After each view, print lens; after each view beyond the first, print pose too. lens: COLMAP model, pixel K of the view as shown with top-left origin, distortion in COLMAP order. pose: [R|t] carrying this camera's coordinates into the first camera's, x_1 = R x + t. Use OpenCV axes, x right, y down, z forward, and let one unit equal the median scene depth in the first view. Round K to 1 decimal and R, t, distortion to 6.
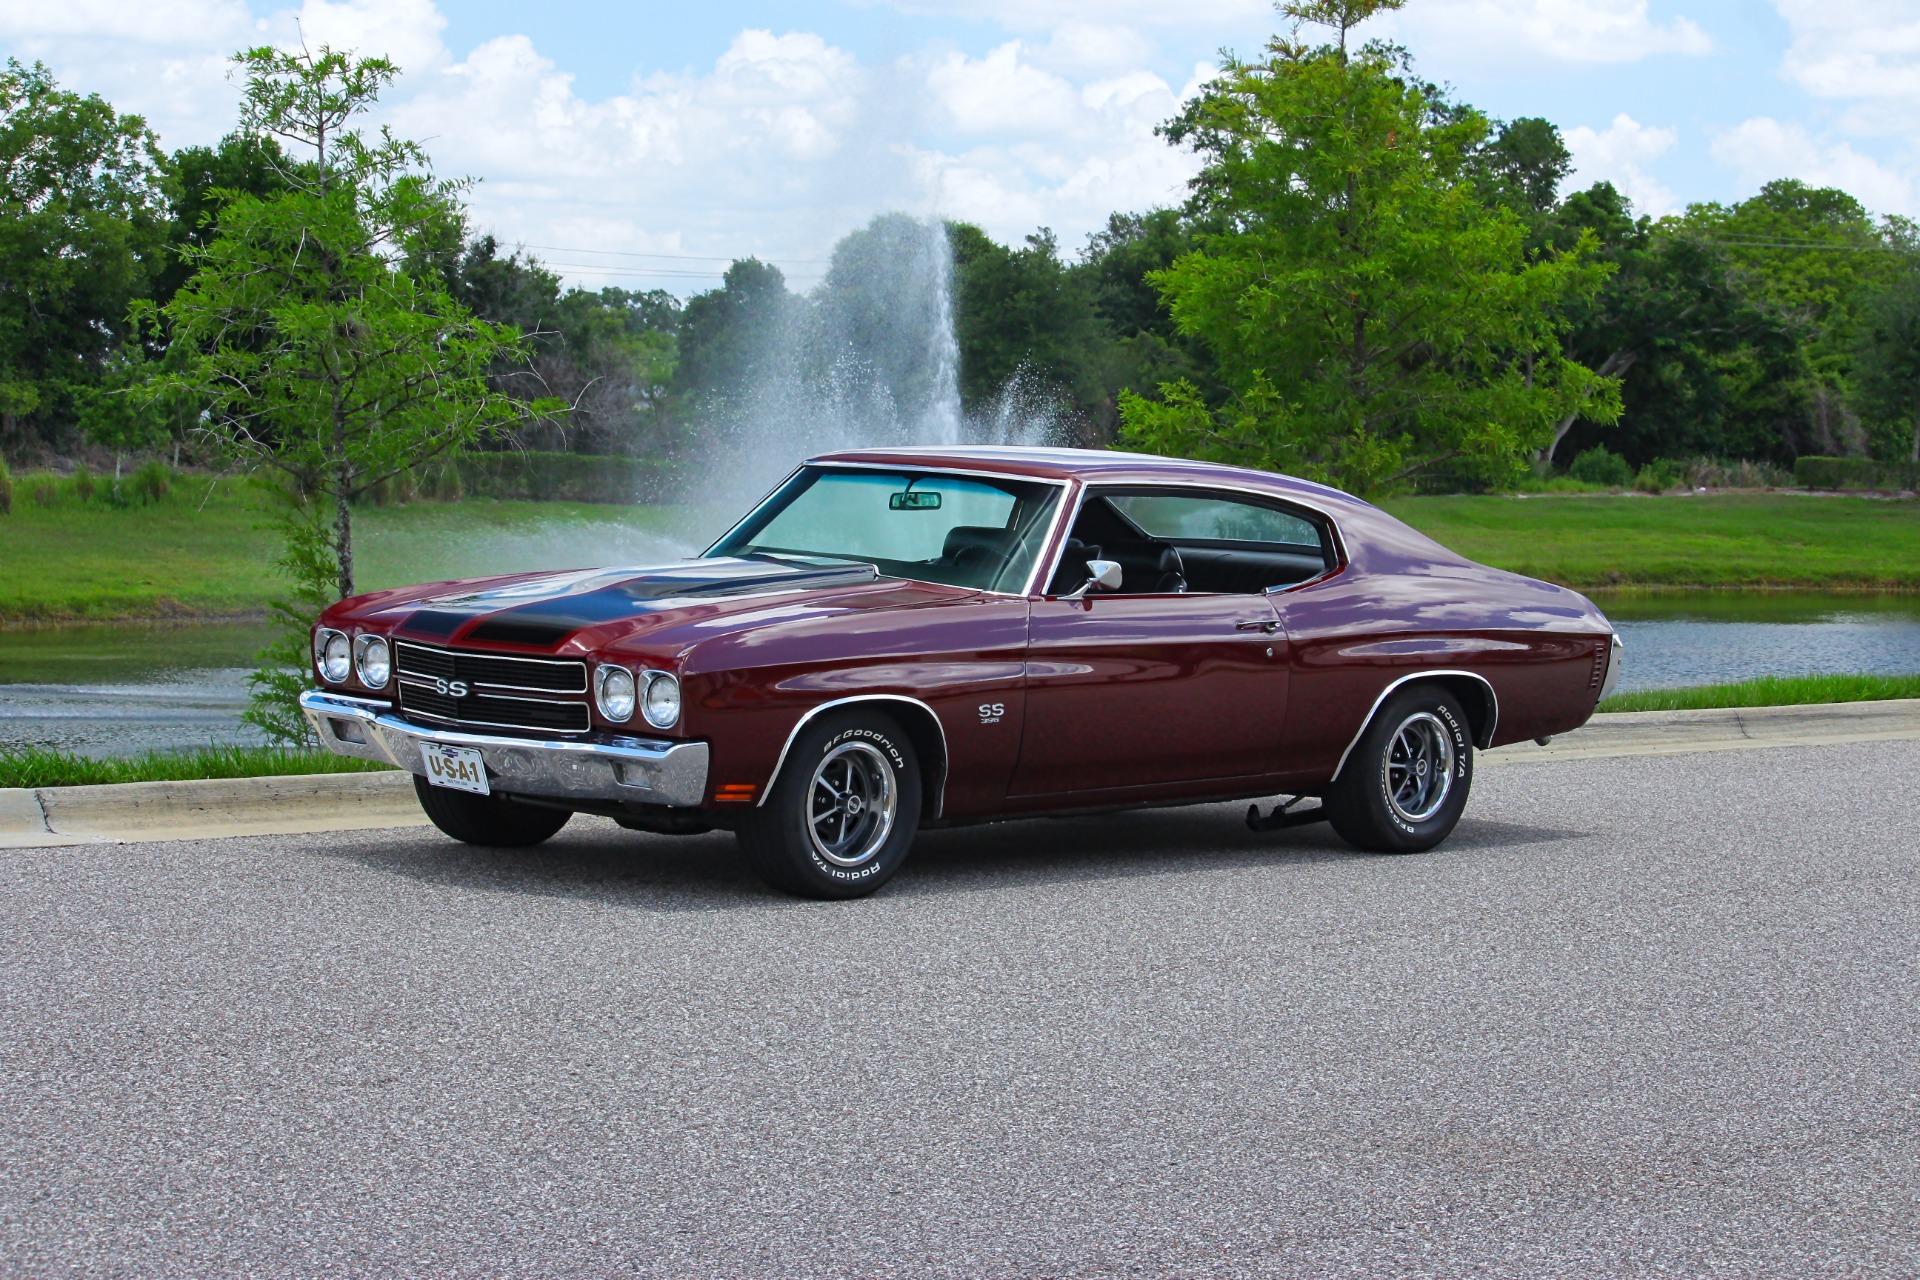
lens RADIAL K [[4991.4, 0, 923.2], [0, 4991.4, 634.4], [0, 0, 1]] dist [-0.361359, -0.550578]
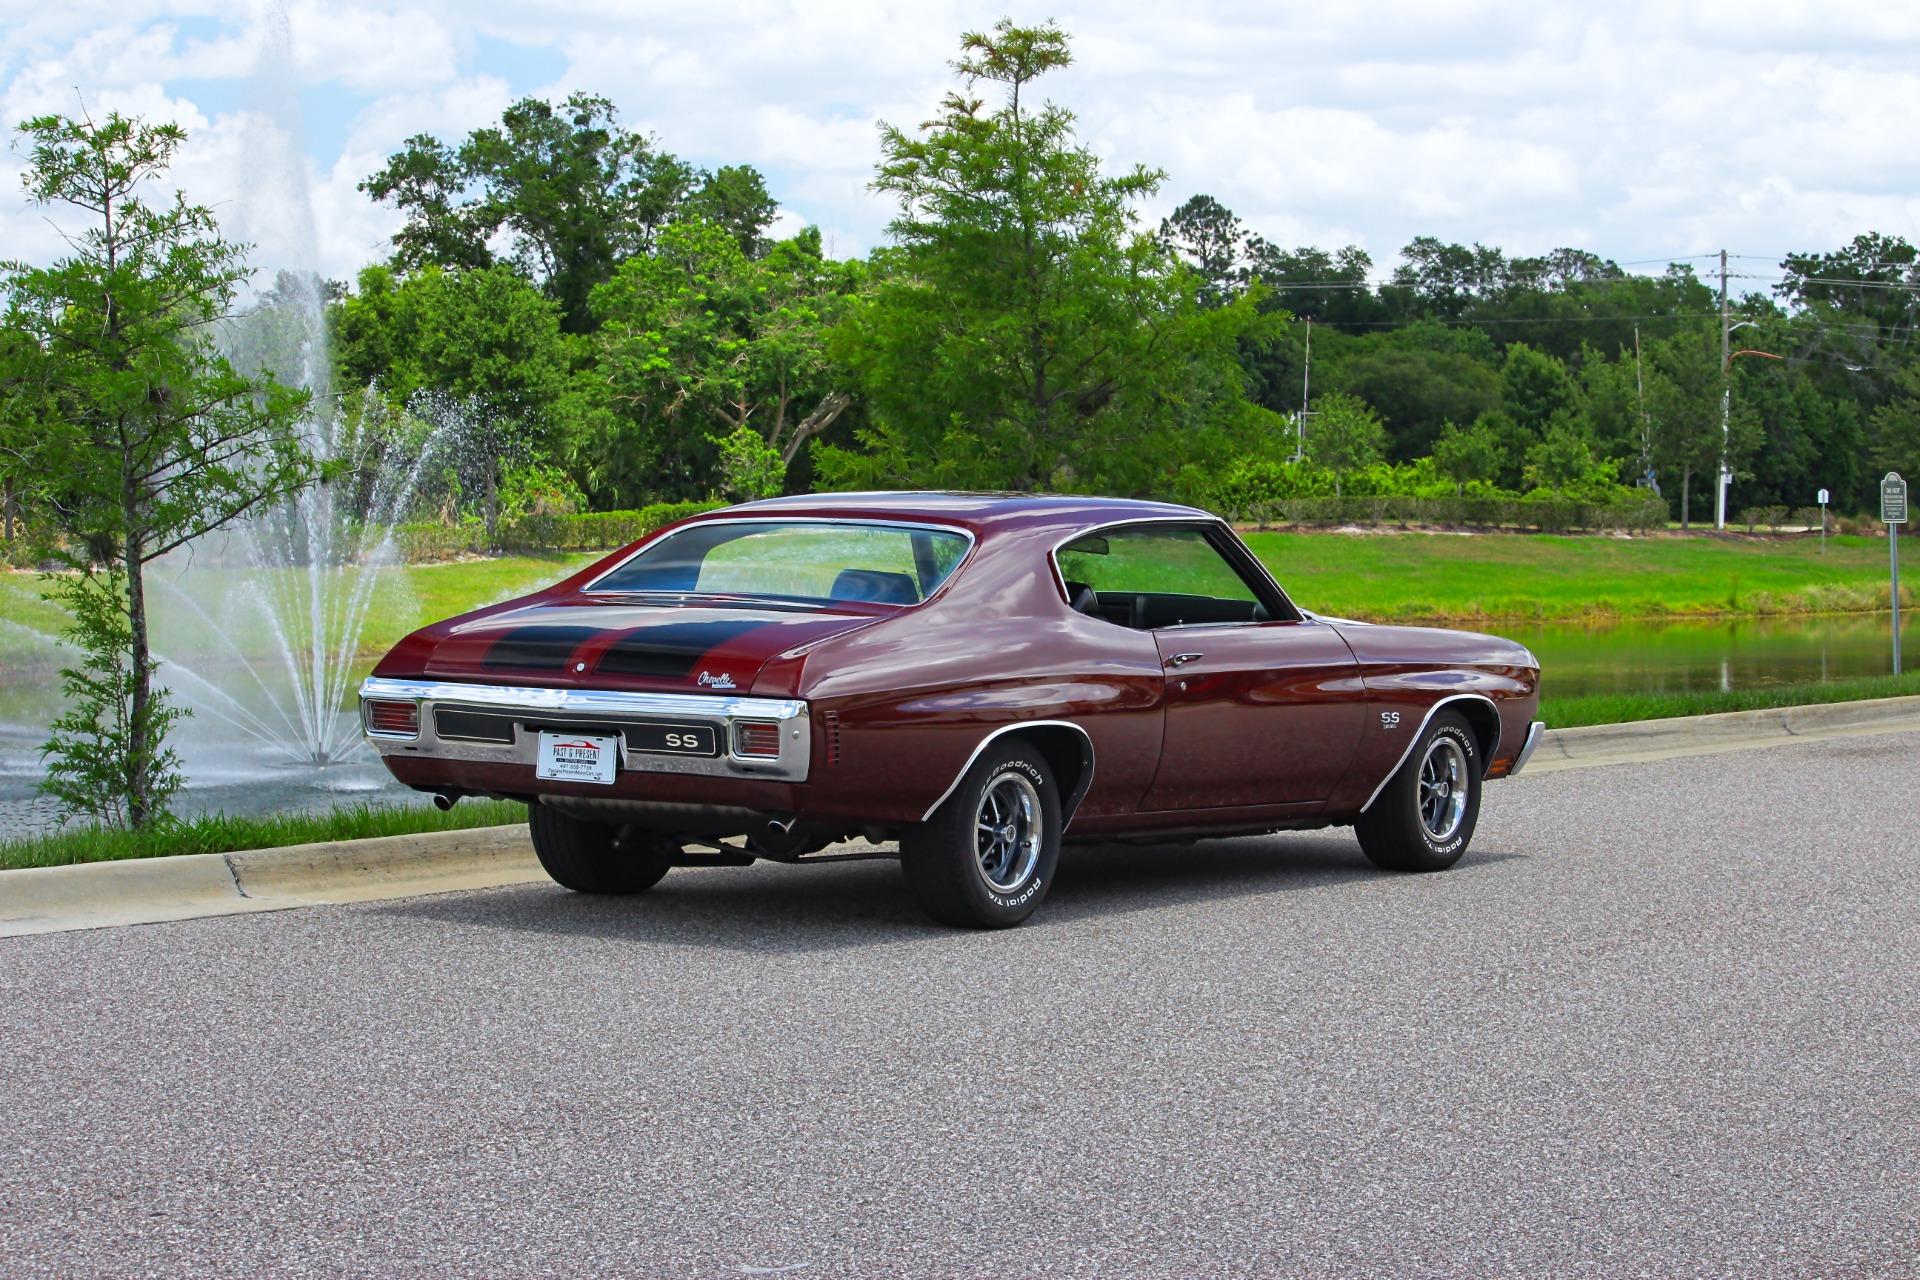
lens RADIAL K [[5015.2, 0, 957.5], [0, 5015.2, 798.7], [0, 0, 1]] dist [-0.357874, -1.034172]
pose [[0.979209, -0.033671, 0.200042, -0.202485], [0.029237, 0.999258, 0.025078, -0.000725], [-0.200738, -0.018708, 0.979466, -0.013821]]
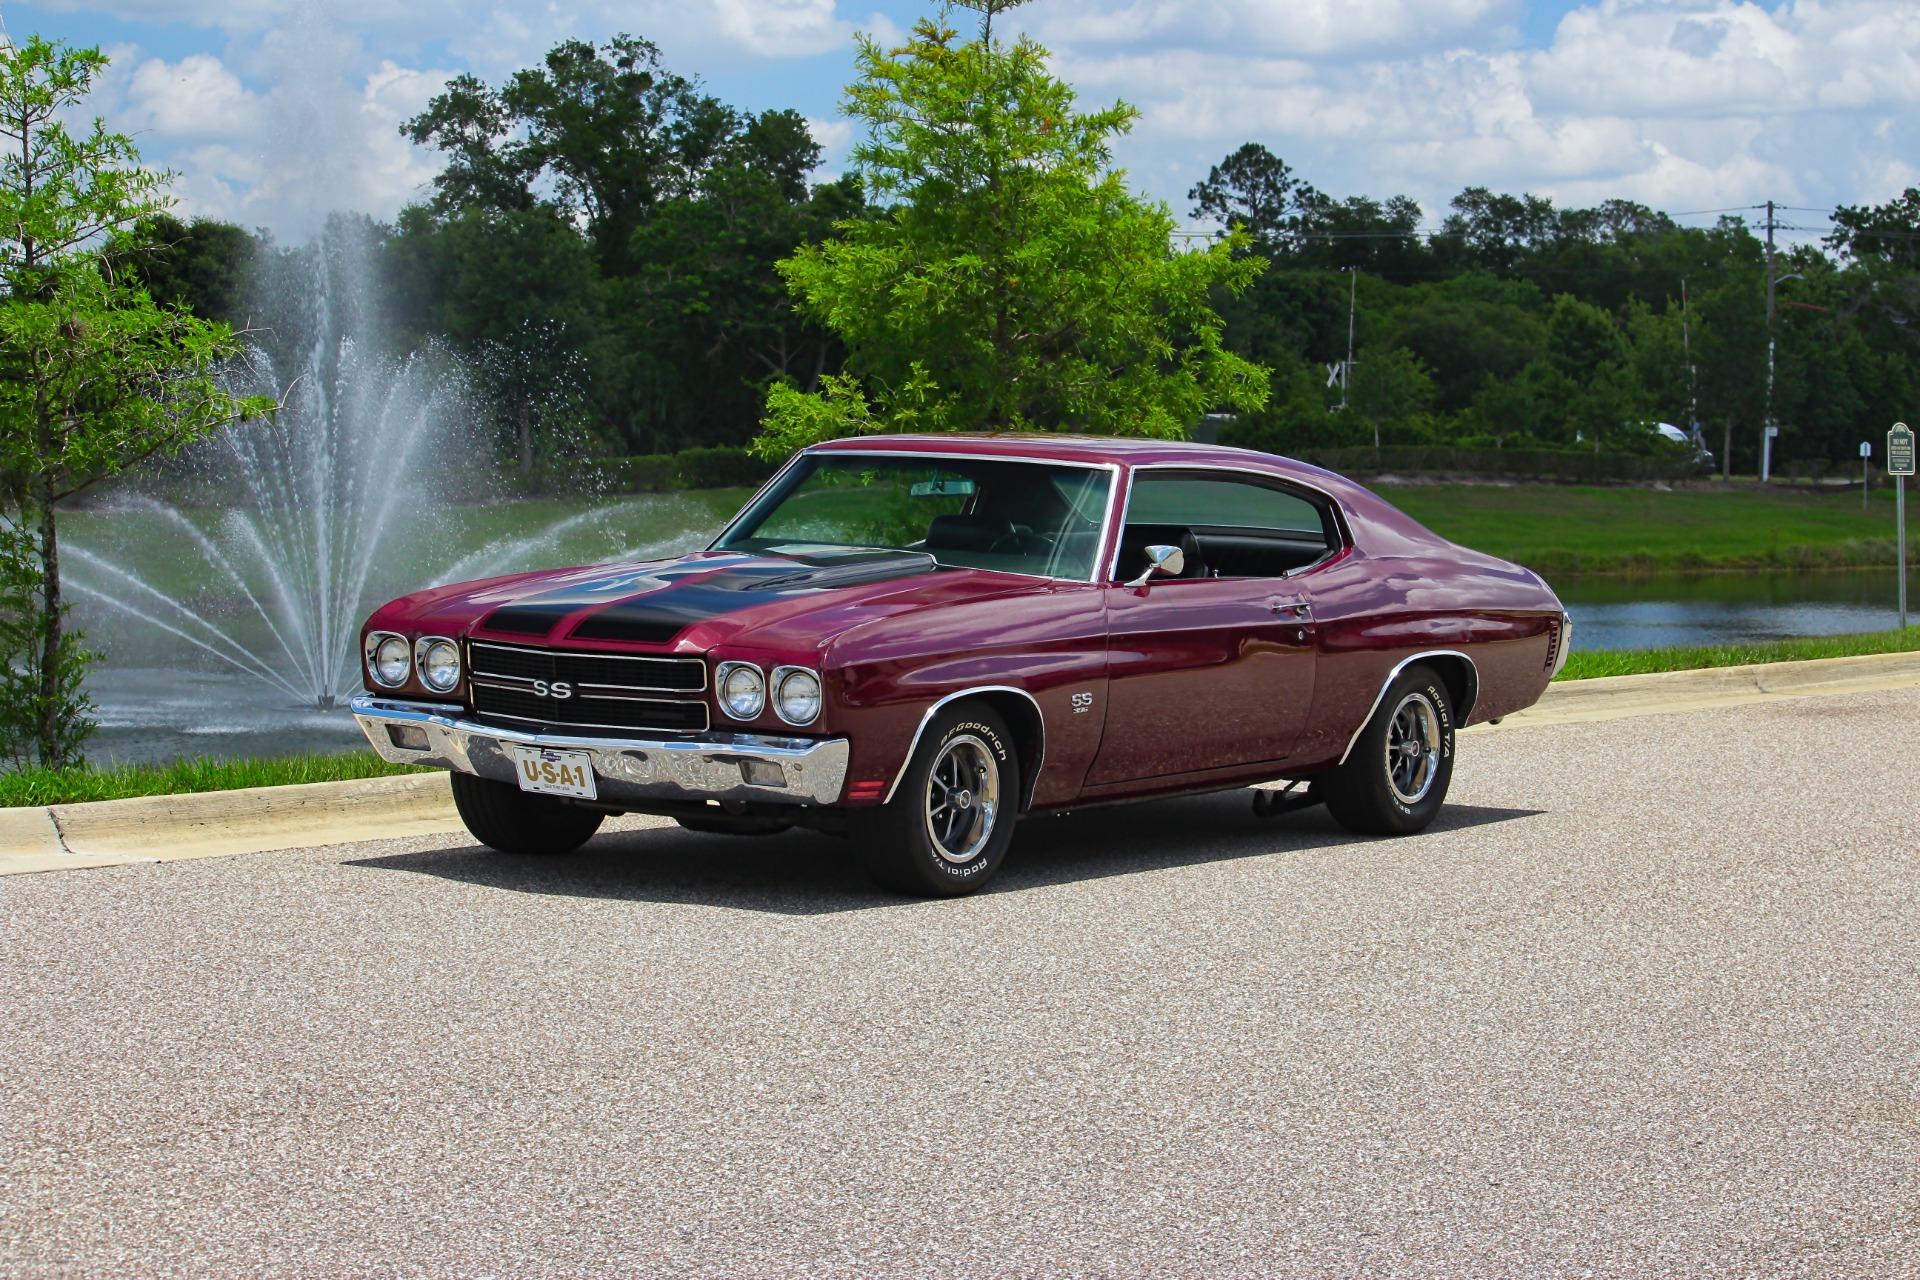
lens RADIAL K [[4975.7, 0, 956.5], [0, 4975.7, 665.6], [0, 0, 1]] dist [-0.366992, -0.545393]
pose [[0.982296, -0.021978, 0.186041, -0.157514], [0.020681, 0.999746, 0.008911, -0.000600], [-0.186189, -0.004906, 0.982502, 0.034051]]
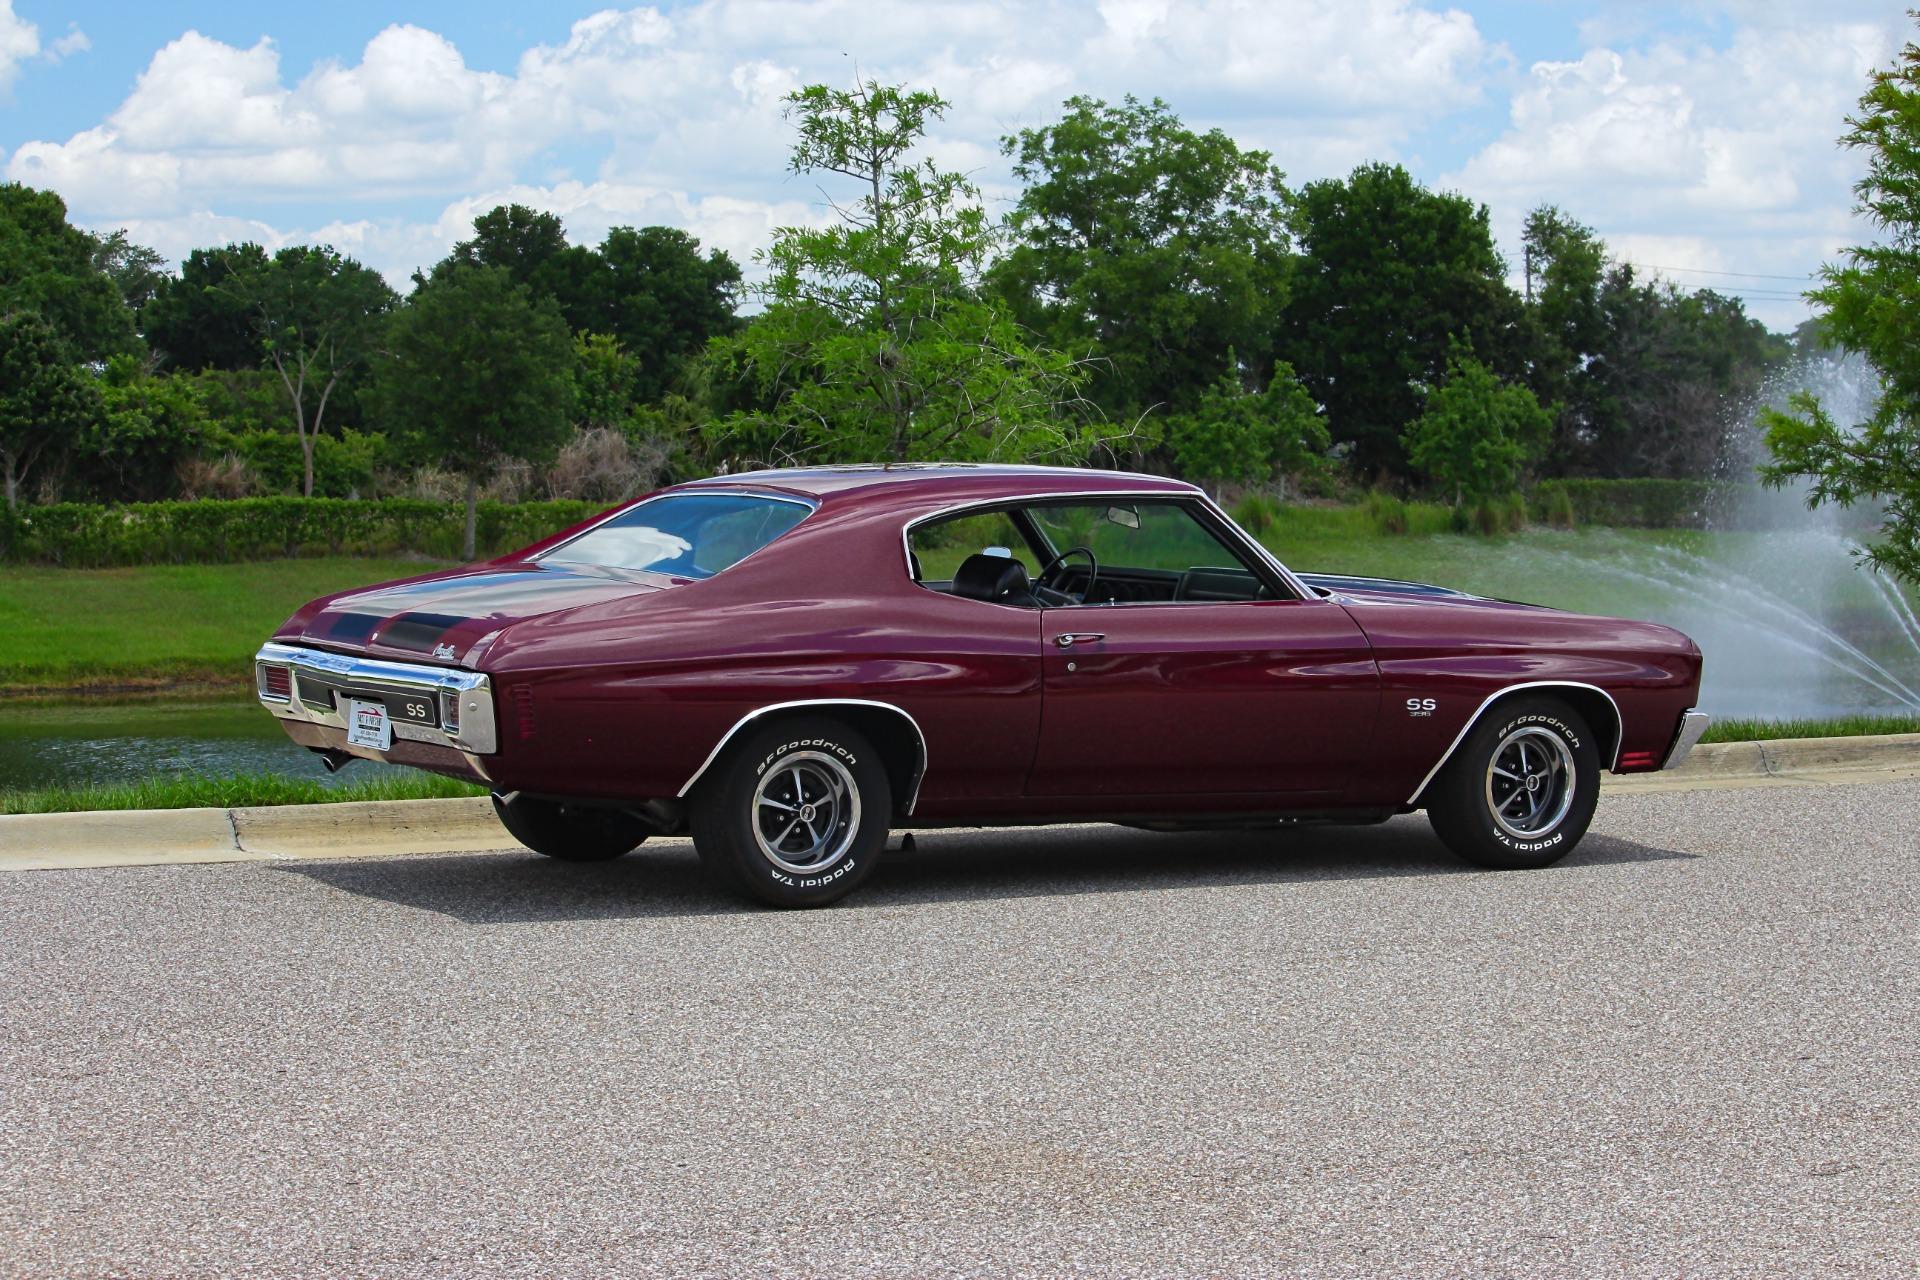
lens RADIAL K [[5014.1, 0, 960.0], [0, 5014.1, 640.0], [0, 0, 1]] dist [-0.398585, 0.078354]
pose [[0.966446, -0.011966, -0.256591, 0.207621], [0.010560, 0.999921, -0.006859, 0.003774], [0.256652, 0.003919, 0.966496, 0.014836]]
